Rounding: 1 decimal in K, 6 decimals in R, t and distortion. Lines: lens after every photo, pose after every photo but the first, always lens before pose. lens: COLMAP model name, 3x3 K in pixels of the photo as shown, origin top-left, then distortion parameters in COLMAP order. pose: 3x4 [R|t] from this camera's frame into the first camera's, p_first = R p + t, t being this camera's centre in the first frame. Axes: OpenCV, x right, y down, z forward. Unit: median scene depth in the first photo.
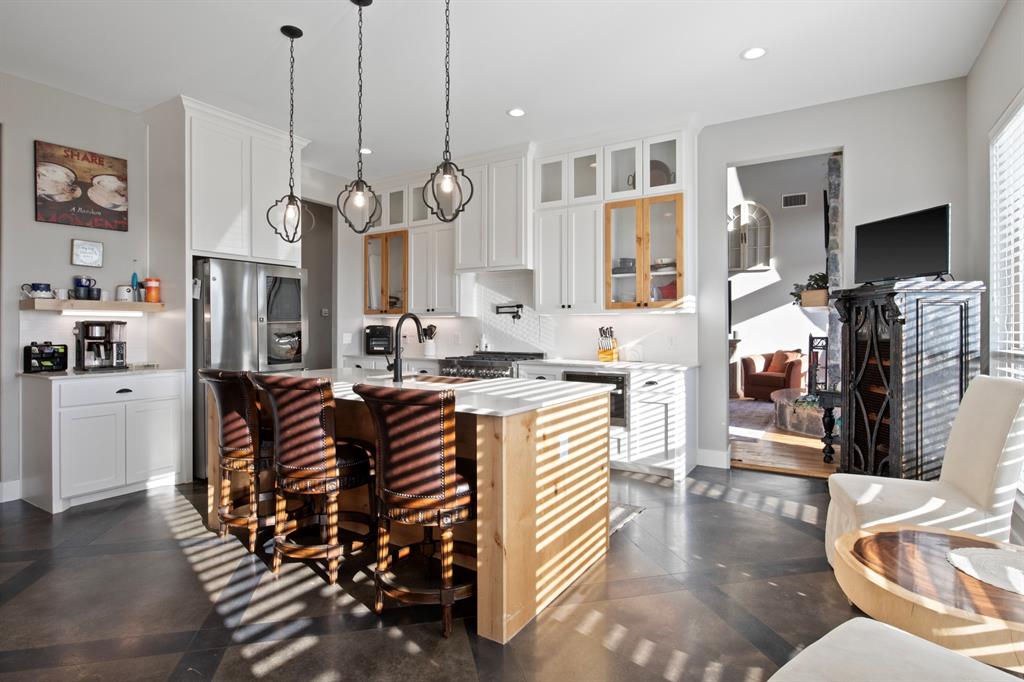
lens RADIAL K [[538.5, 0, 520.0], [0, 538.5, 326.5], [0, 0, 1]] dist [0.024498, -0.000107]
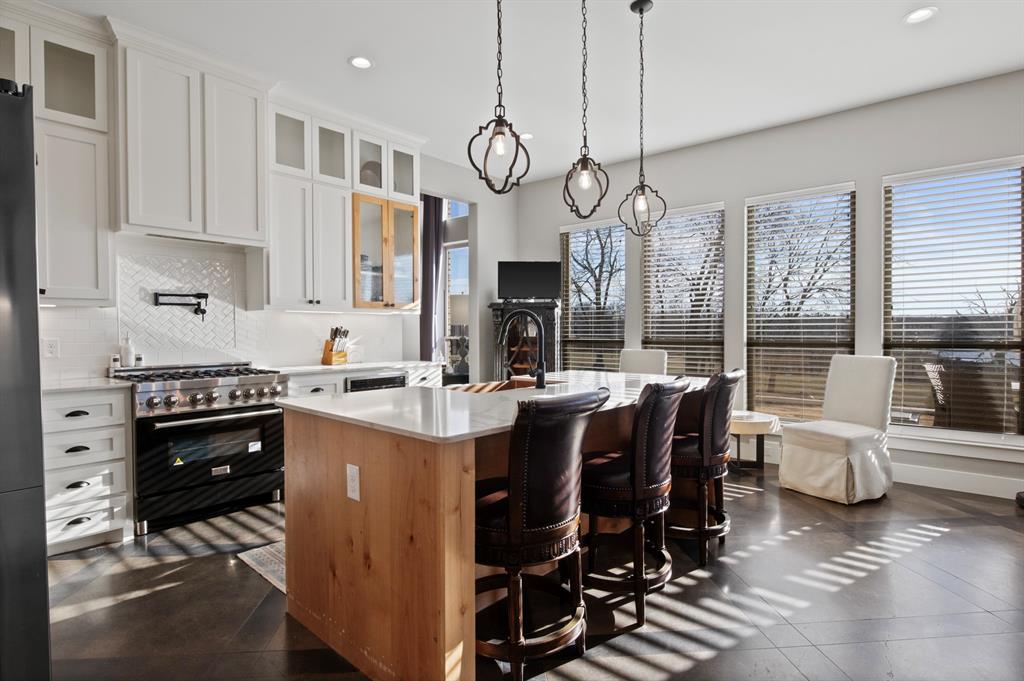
lens RADIAL K [[538.5, 0, 520.0], [0, 538.5, 326.0], [0, 0, 1]] dist [0.024498, -0.000107]
pose [[0.160337, 0.006654, 0.987040, -0.685672], [0.003869, 0.999965, -0.007369, 0.007545], [-0.987055, 0.005000, 0.160306, 0.558331]]
